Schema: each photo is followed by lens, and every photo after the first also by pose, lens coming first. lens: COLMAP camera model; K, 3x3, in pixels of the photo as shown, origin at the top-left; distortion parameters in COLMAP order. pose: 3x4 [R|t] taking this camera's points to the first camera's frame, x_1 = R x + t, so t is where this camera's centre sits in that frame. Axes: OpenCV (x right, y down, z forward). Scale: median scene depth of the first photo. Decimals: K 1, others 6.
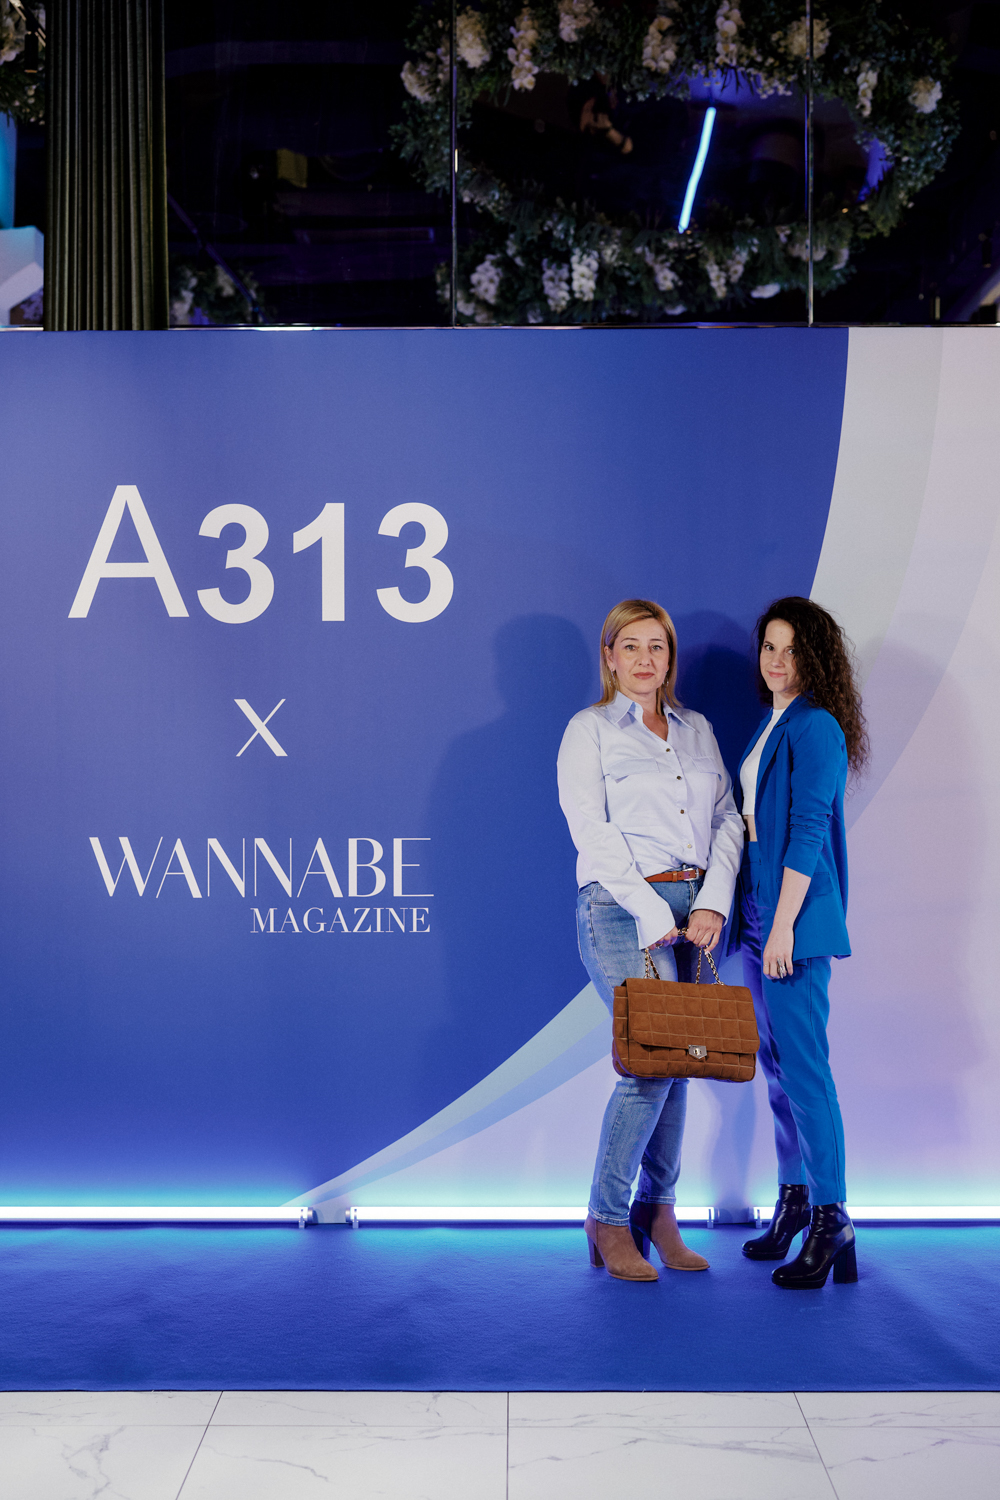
lens RADIAL K [[3493.4, 0, 499.7], [0, 3493.4, 673.4], [0, 0, 1]] dist [0.006310, 0.238744]
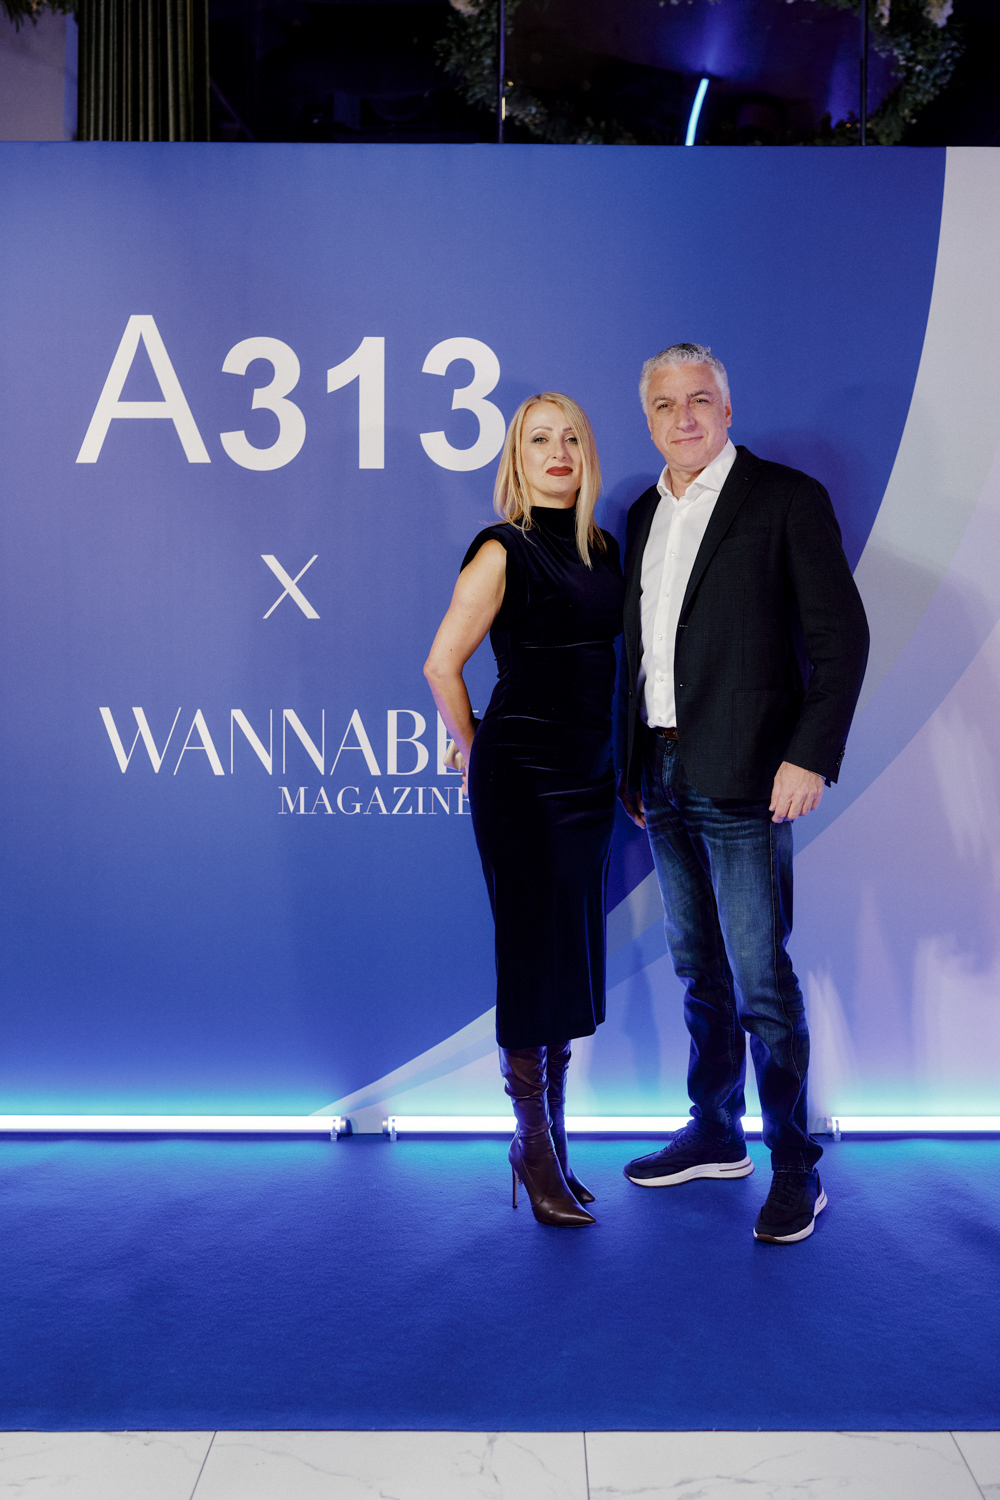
lens RADIAL K [[2452.8, 0, 579.8], [0, 2452.8, 663.9], [0, 0, 1]] dist [0.000946, -0.054439]
pose [[0.999540, 0.005993, 0.029715, -0.012527], [-0.007086, 0.999298, 0.036800, 0.011606], [-0.029473, -0.036993, 0.998881, 0.365560]]
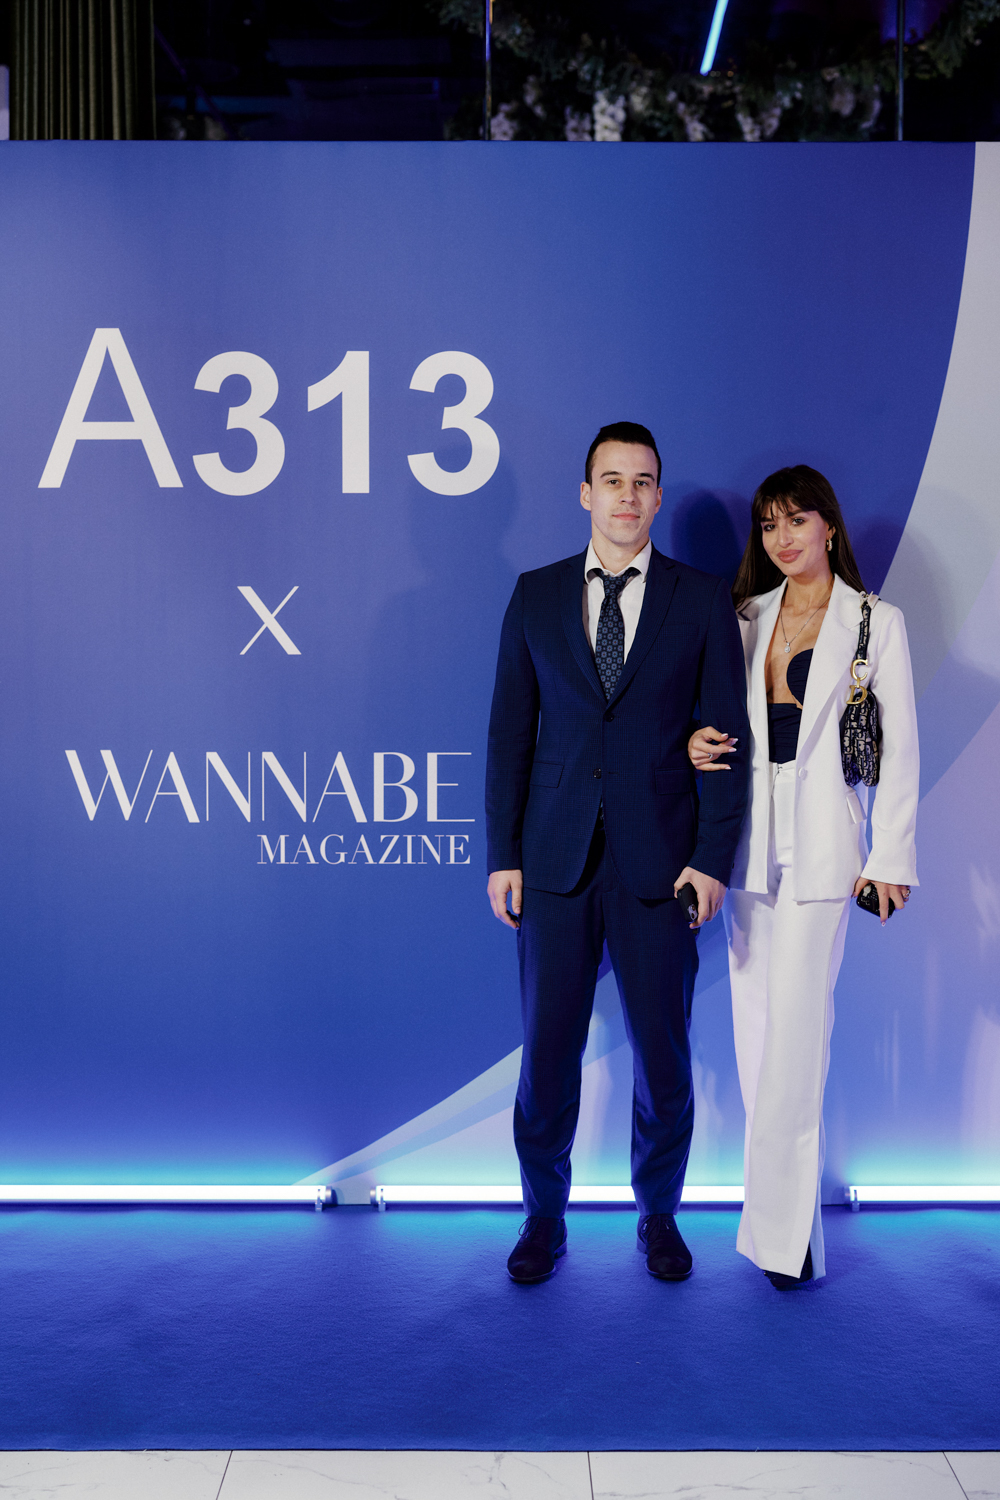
lens RADIAL K [[3346.1, 0, 537.7], [0, 3346.1, 818.1], [0, 0, 1]] dist [-0.001620, 0.288410]
pose [[0.999799, 0.003011, 0.019839, -0.019713], [-0.004500, 0.997142, 0.075417, 0.001986], [-0.019556, -0.075491, 0.996955, 0.193807]]
